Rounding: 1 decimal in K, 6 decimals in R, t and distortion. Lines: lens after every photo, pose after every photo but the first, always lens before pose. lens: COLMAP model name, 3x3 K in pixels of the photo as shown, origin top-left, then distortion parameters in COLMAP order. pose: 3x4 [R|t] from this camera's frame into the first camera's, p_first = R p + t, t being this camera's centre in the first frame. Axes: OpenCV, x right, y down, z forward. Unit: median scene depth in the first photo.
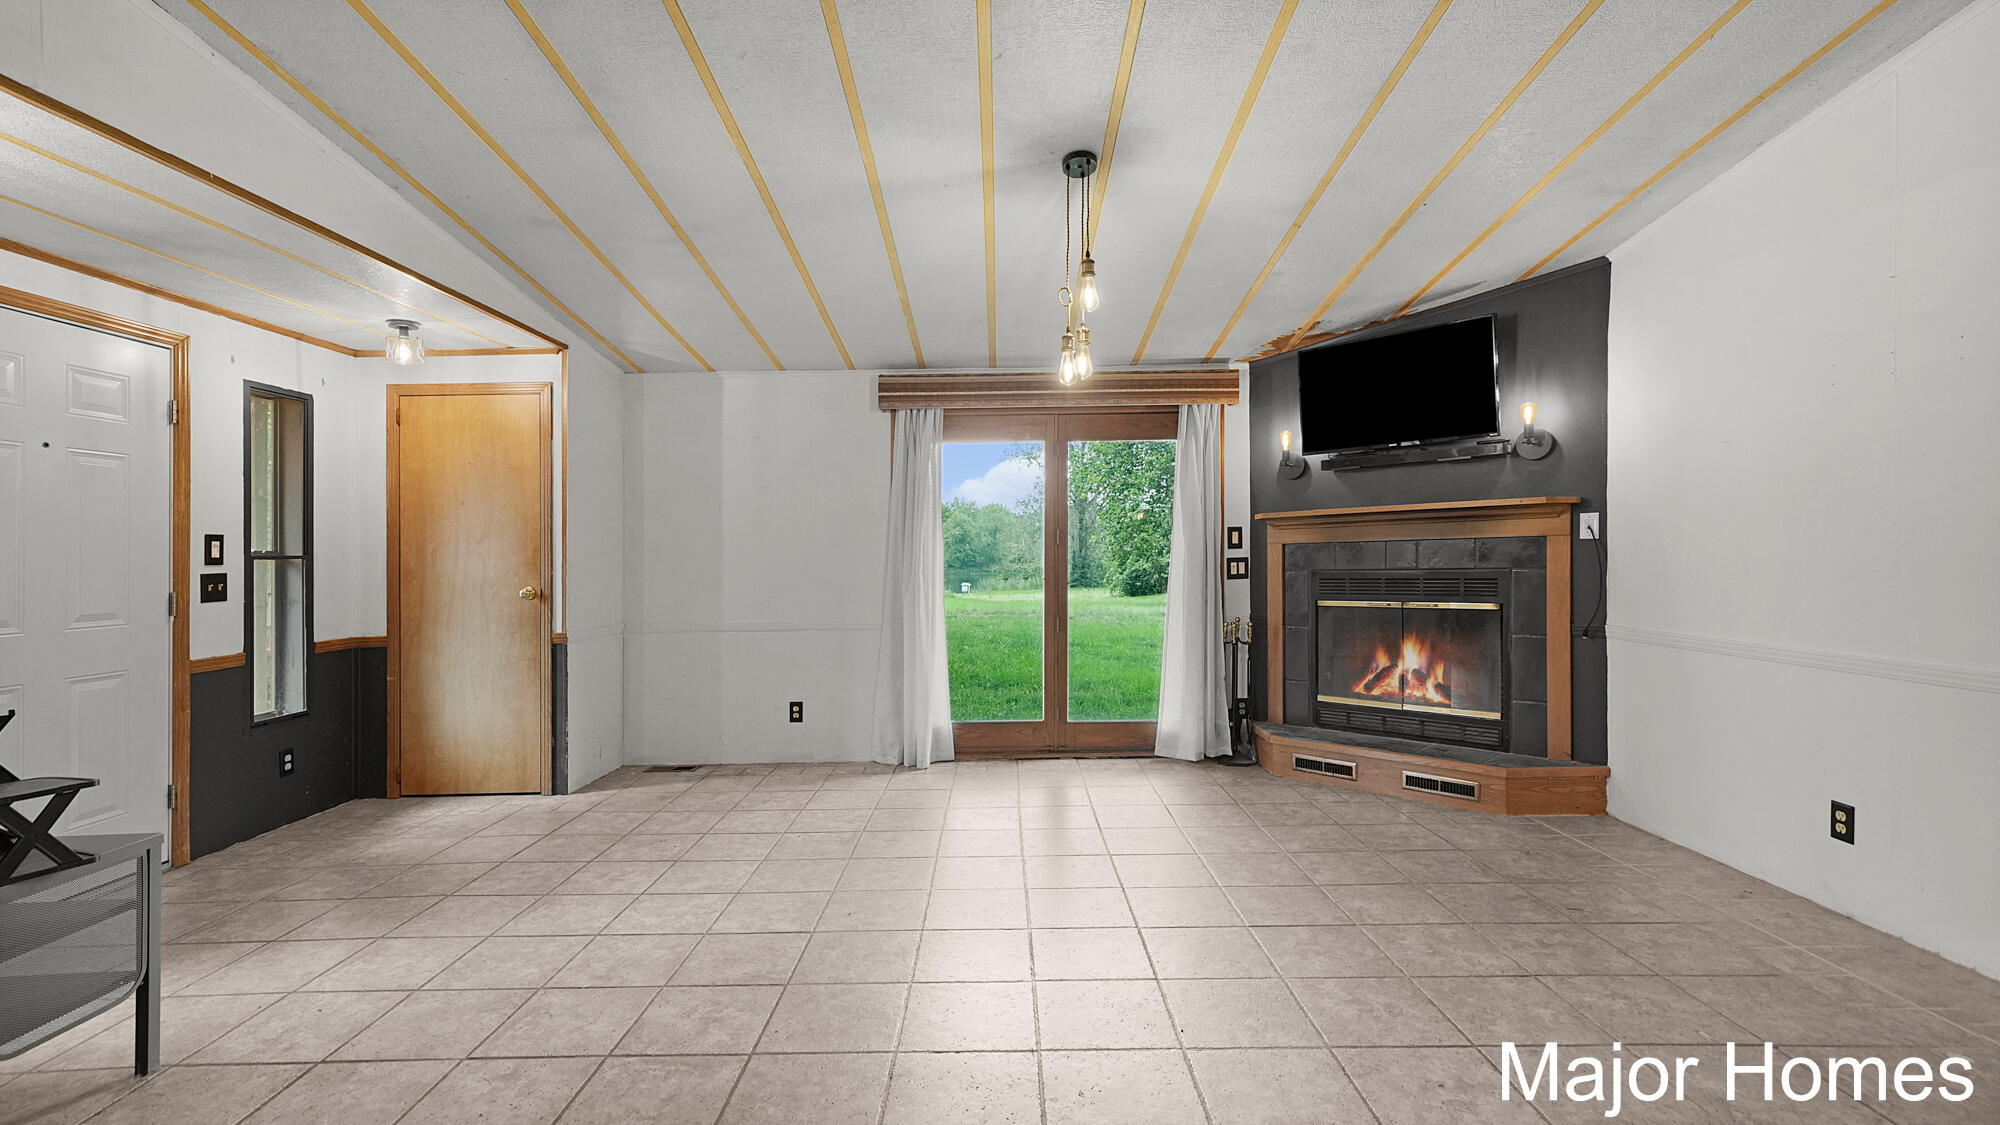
lens RADIAL K [[881.1, 0, 1000.0], [0, 881.1, 562.5], [0, 0, 1]] dist [0.000307, 0.000288]
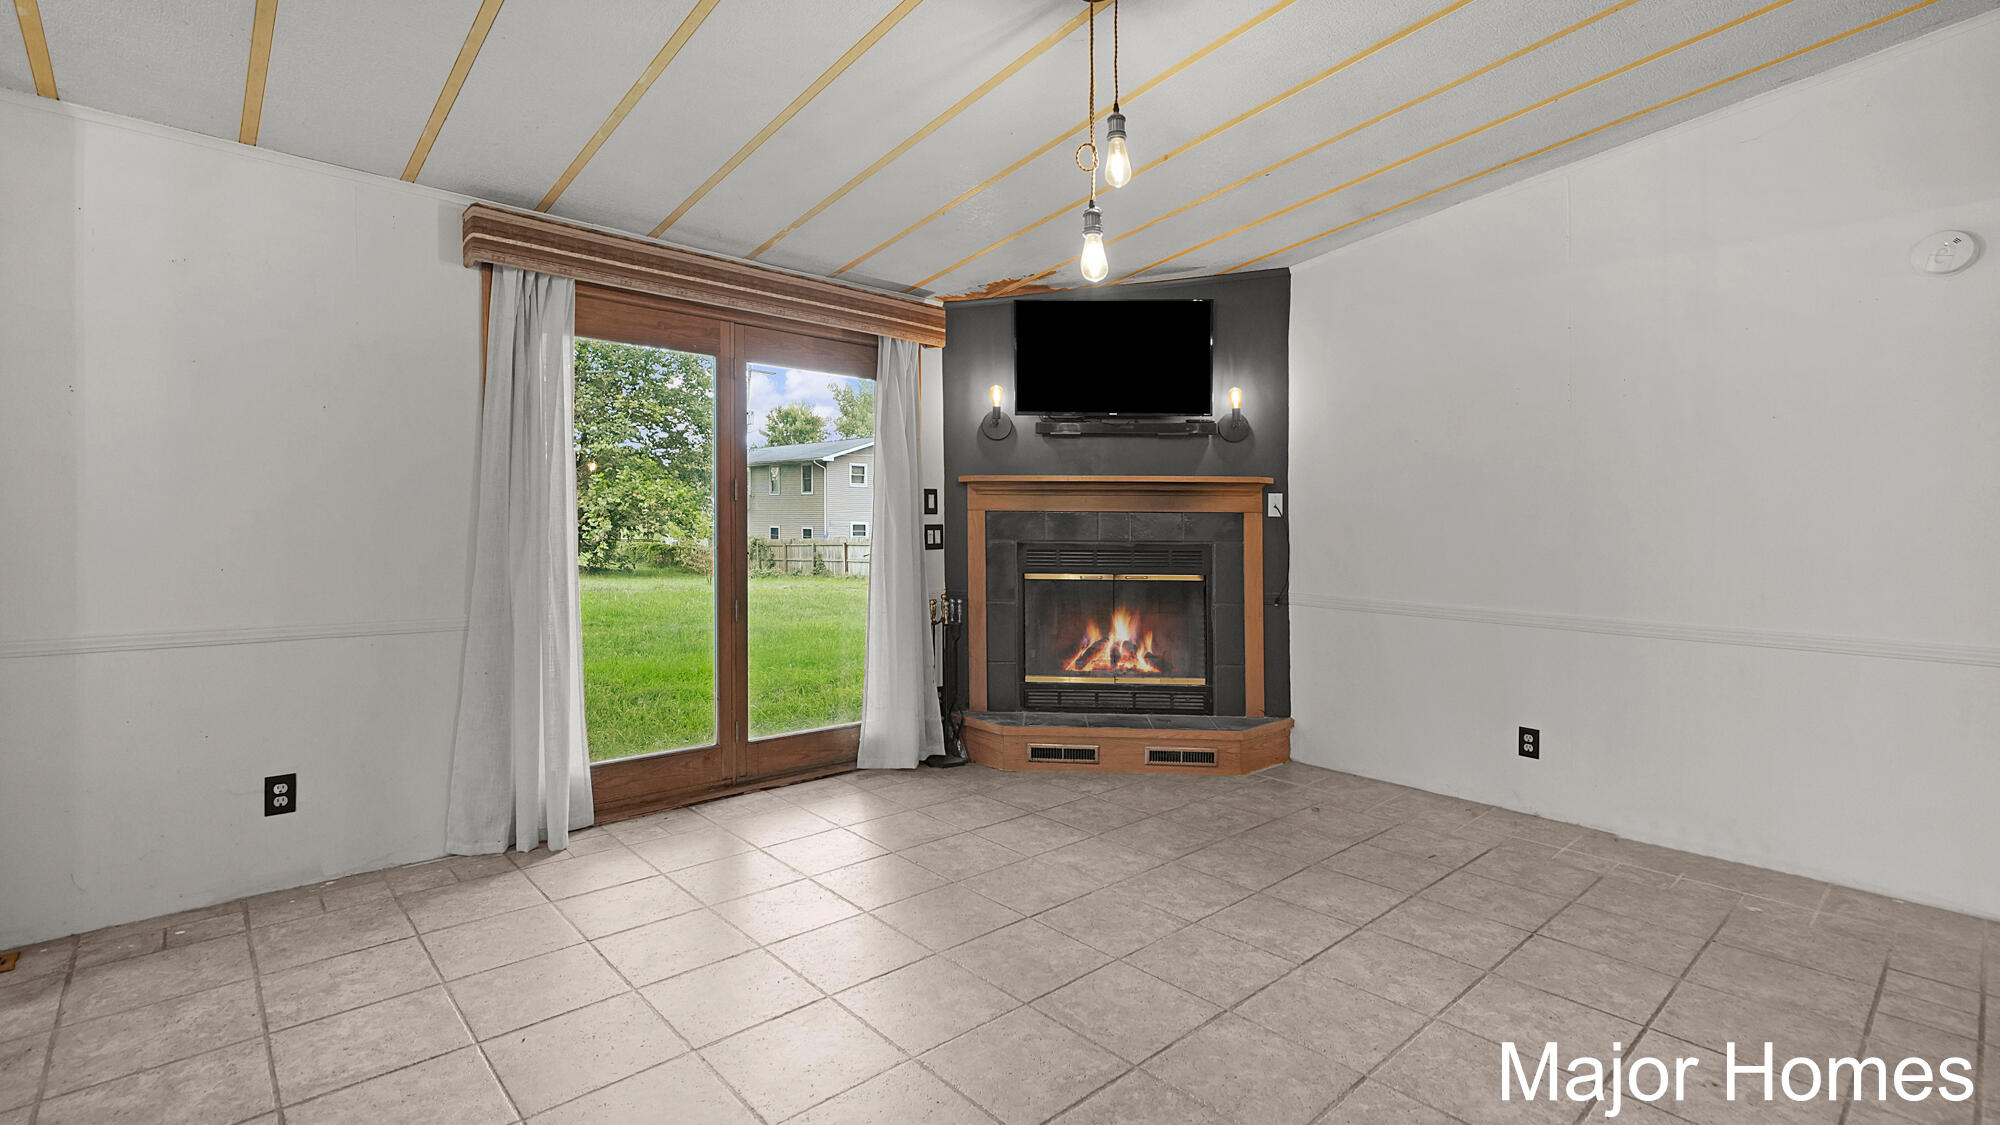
lens RADIAL K [[899.8, 0, 1003.1], [0, 899.8, 534.8], [0, 0, 1]] dist [0.002683, 0.000868]
pose [[0.734657, 0.017138, 0.678222, -0.320870], [-0.021354, 0.999770, -0.002133, 0.005528], [-0.678103, -0.012916, 0.734854, 0.348256]]
